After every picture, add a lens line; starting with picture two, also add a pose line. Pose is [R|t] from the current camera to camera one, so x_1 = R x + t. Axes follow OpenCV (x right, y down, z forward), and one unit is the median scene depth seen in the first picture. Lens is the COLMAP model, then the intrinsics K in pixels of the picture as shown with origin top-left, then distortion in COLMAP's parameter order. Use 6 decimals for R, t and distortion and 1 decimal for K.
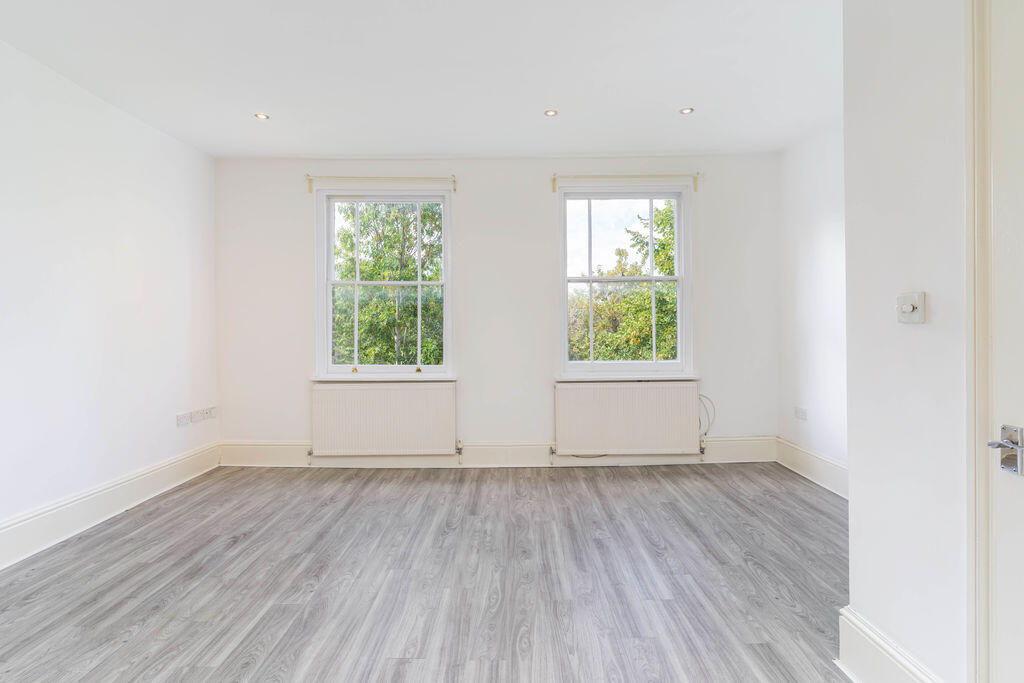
lens RADIAL K [[528.6, 0, 492.1], [0, 528.6, 339.3], [0, 0, 1]] dist [-0.001402, 0.001096]
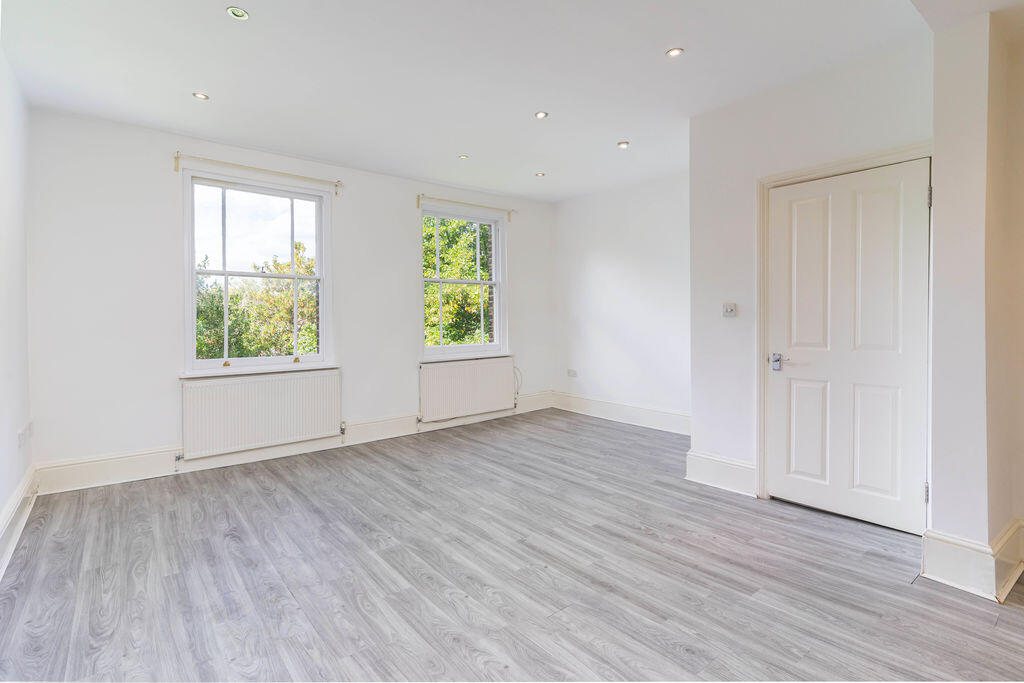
lens RADIAL K [[528.6, 0, 492.1], [0, 528.6, 339.3], [0, 0, 1]] dist [-0.001402, 0.001096]
pose [[0.762954, -0.026856, 0.645894, -0.696919], [0.016706, 0.999622, 0.021830, 0.000985], [-0.646236, -0.005865, 0.763115, -0.053688]]
